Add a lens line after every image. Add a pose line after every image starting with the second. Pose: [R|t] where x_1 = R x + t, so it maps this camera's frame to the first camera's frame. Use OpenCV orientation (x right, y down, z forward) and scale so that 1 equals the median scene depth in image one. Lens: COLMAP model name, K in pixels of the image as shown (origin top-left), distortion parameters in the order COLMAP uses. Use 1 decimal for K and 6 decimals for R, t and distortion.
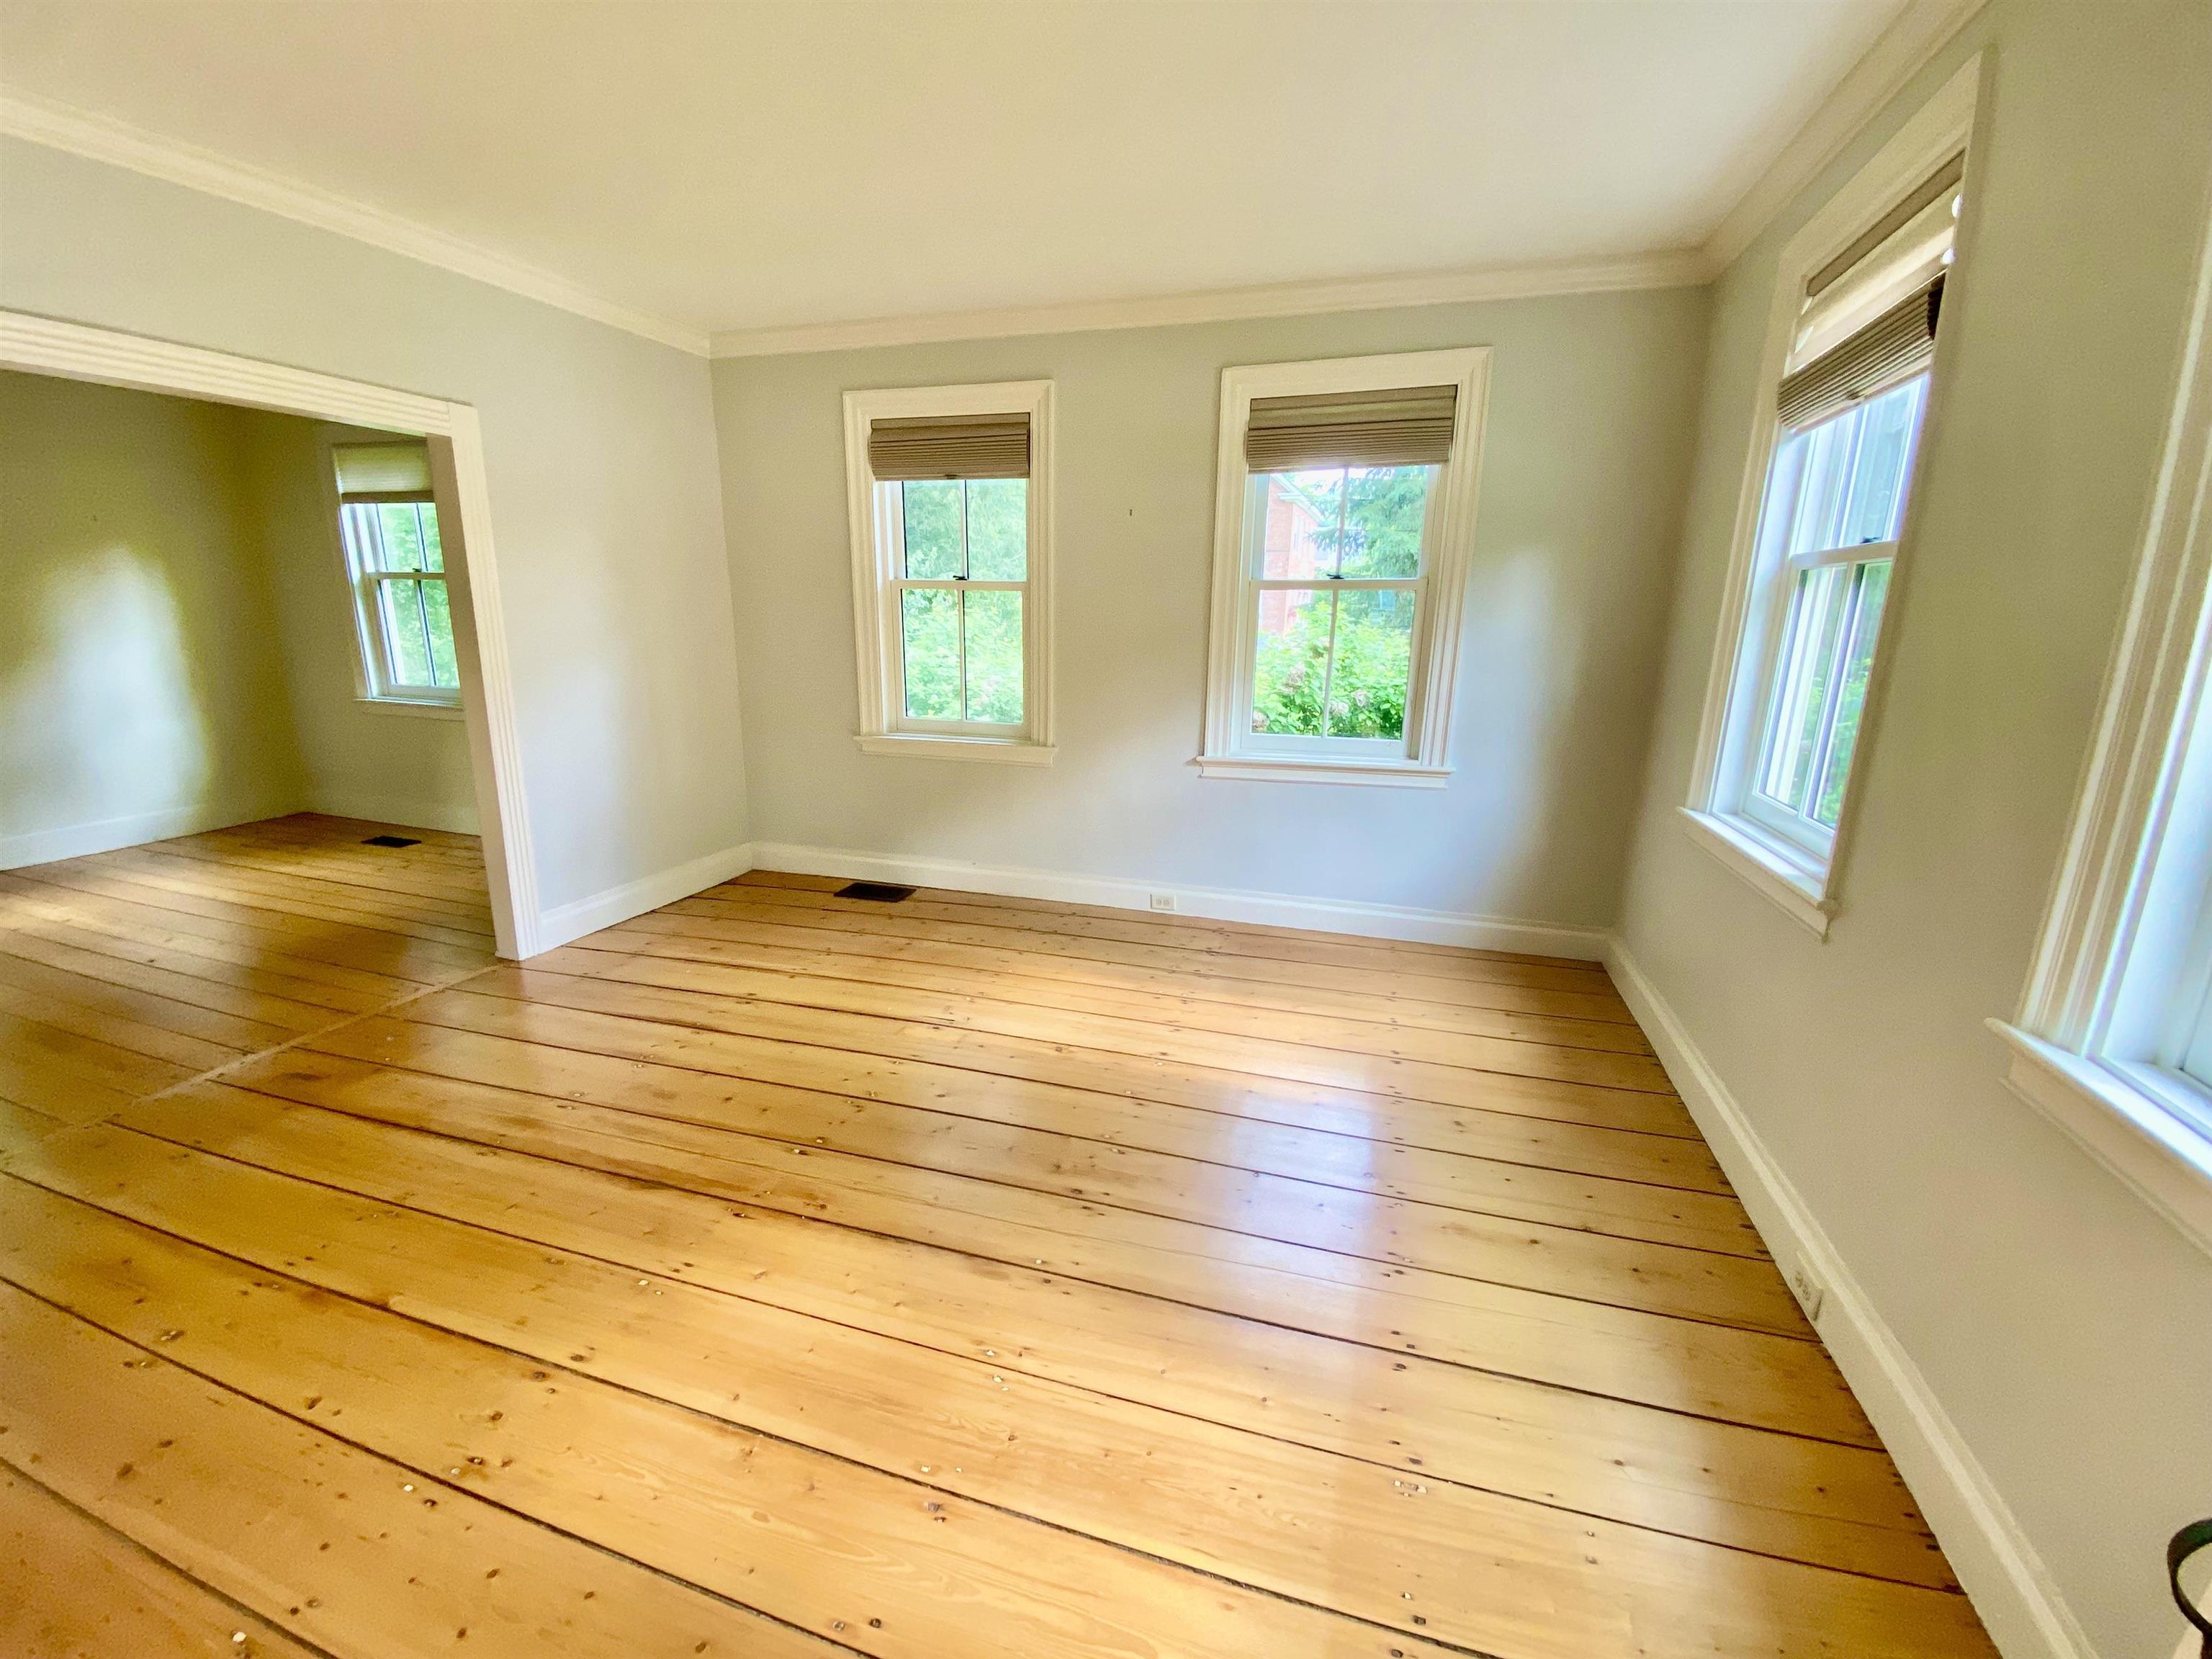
lens RADIAL K [[911.3, 0, 1096.0], [0, 911.3, 827.6], [0, 0, 1]] dist [0.000422, -0.026019]
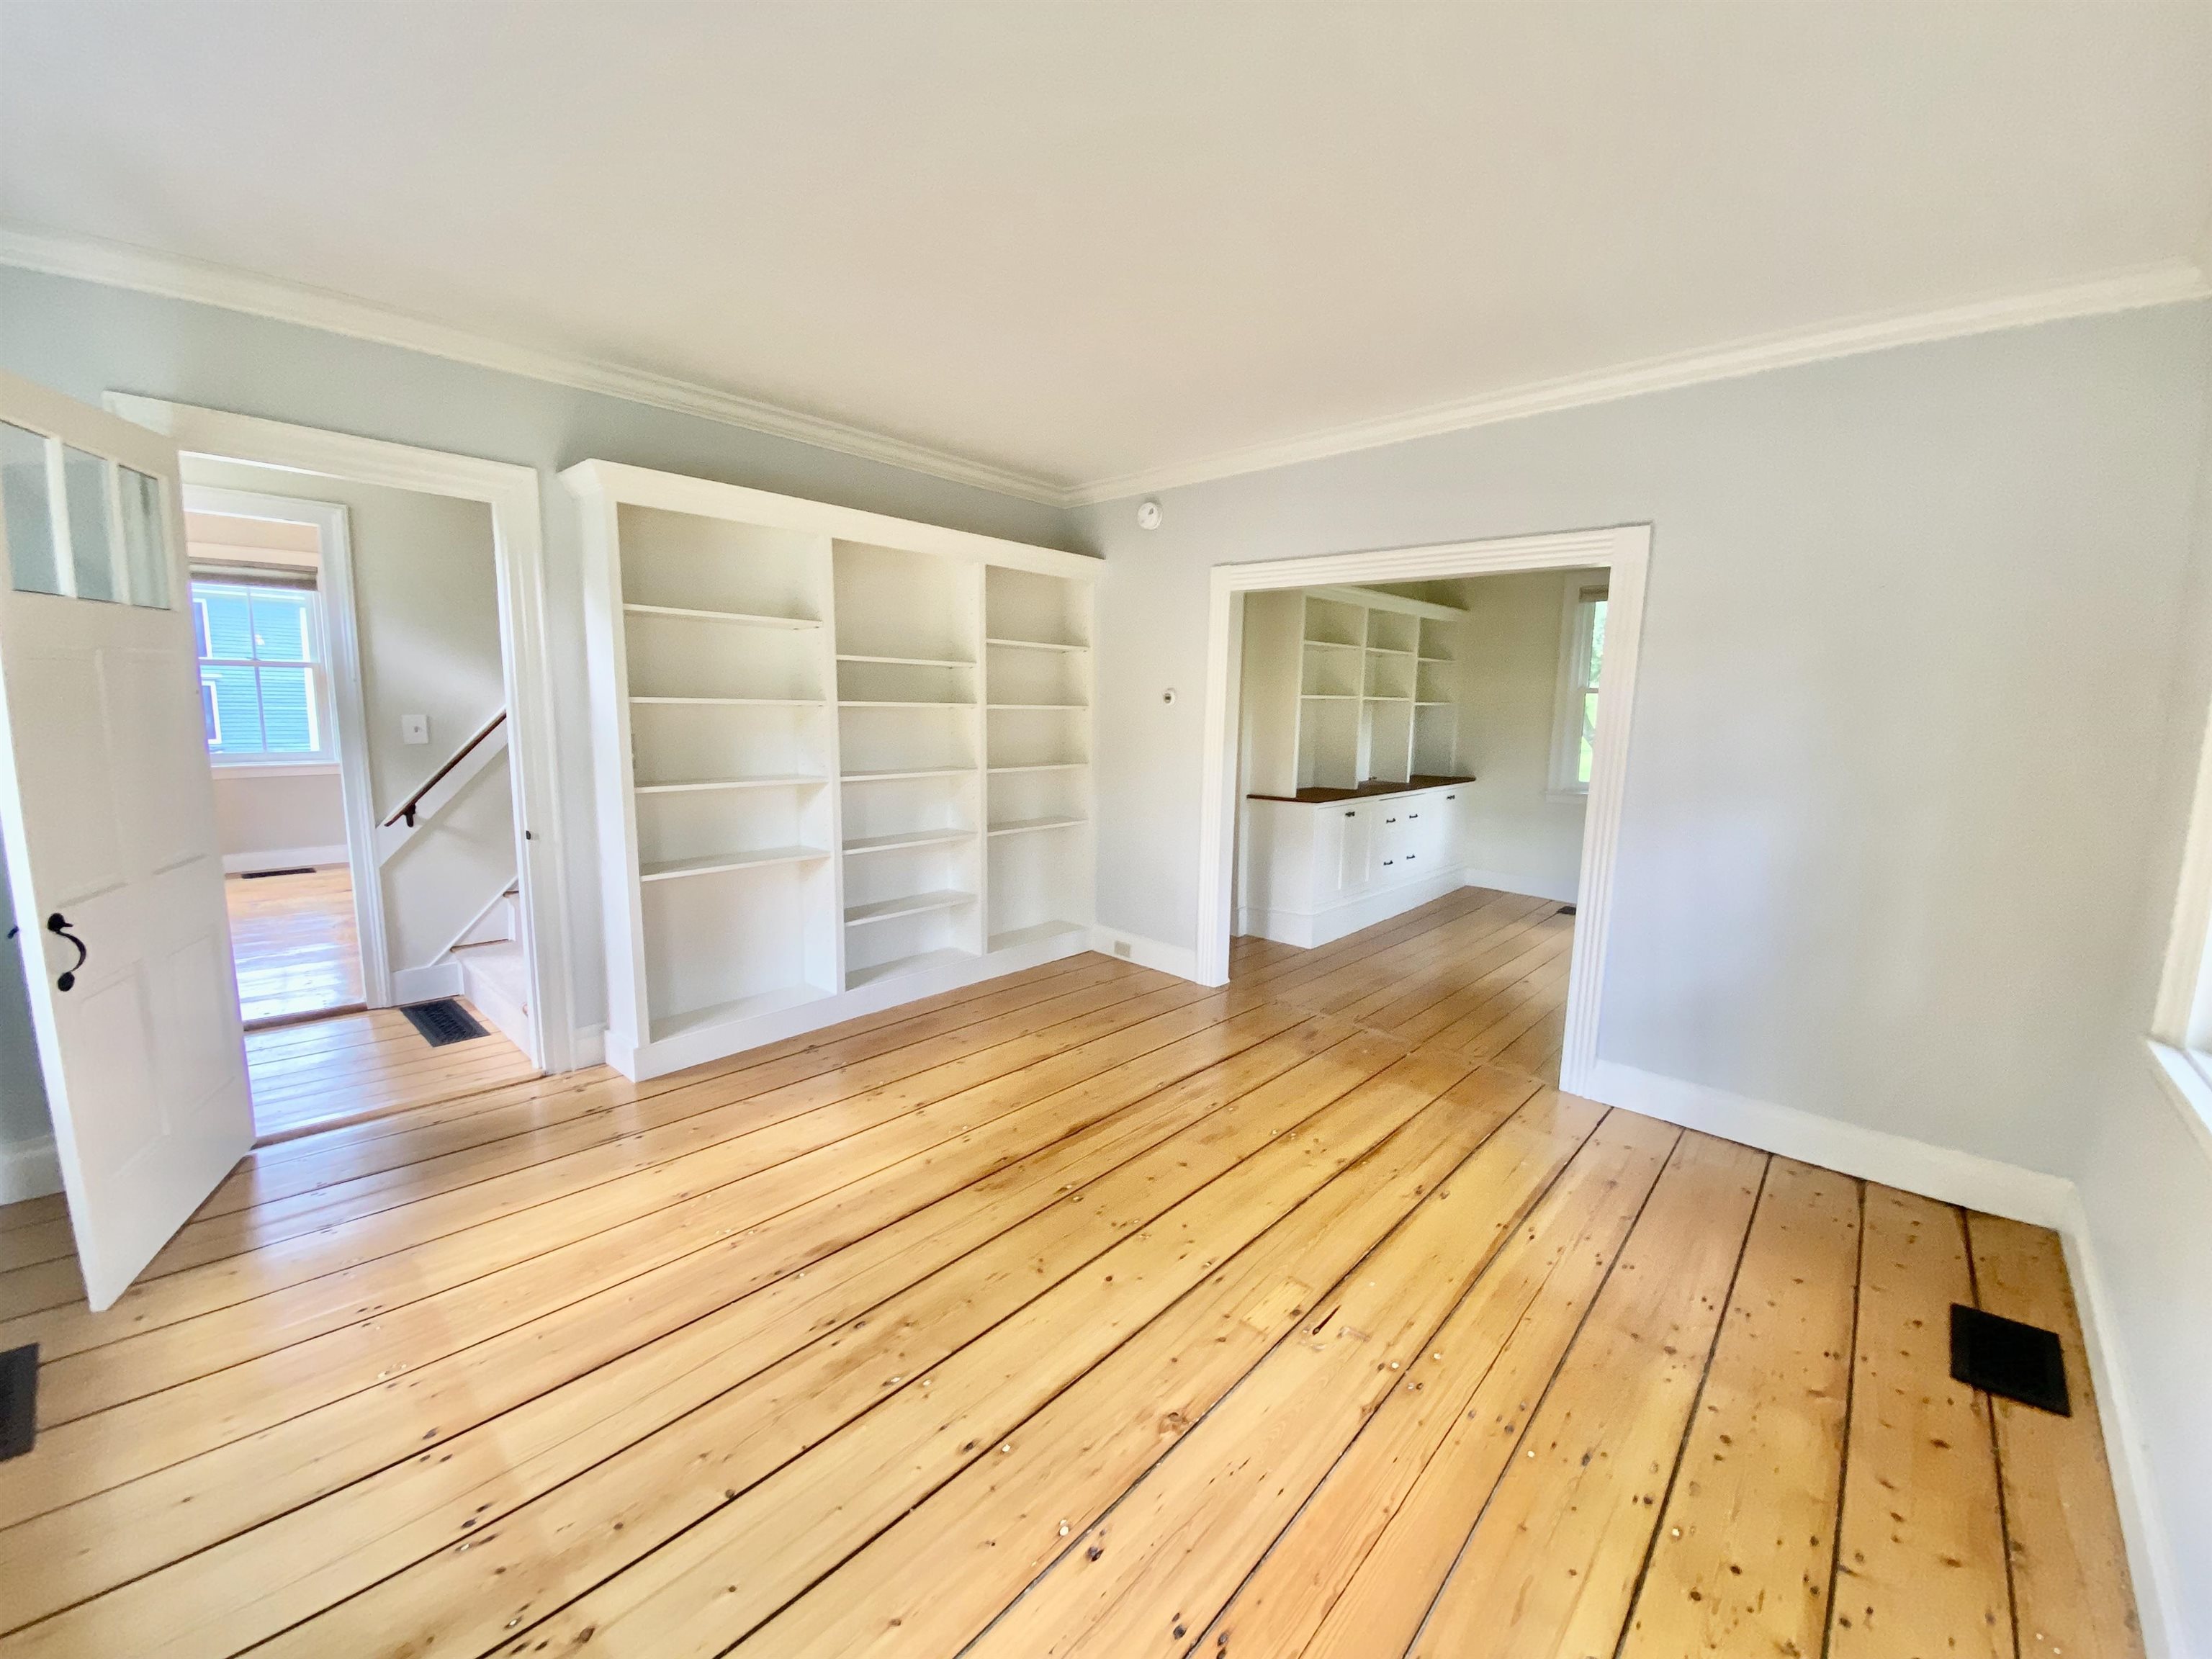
lens RADIAL K [[911.3, 0, 1096.0], [0, 911.3, 827.6], [0, 0, 1]] dist [0.000422, -0.026019]
pose [[-0.434434, 0.100682, -0.895059, 0.506266], [-0.243421, 0.943630, 0.224295, -0.262677], [0.867187, 0.315317, -0.385437, 1.106398]]
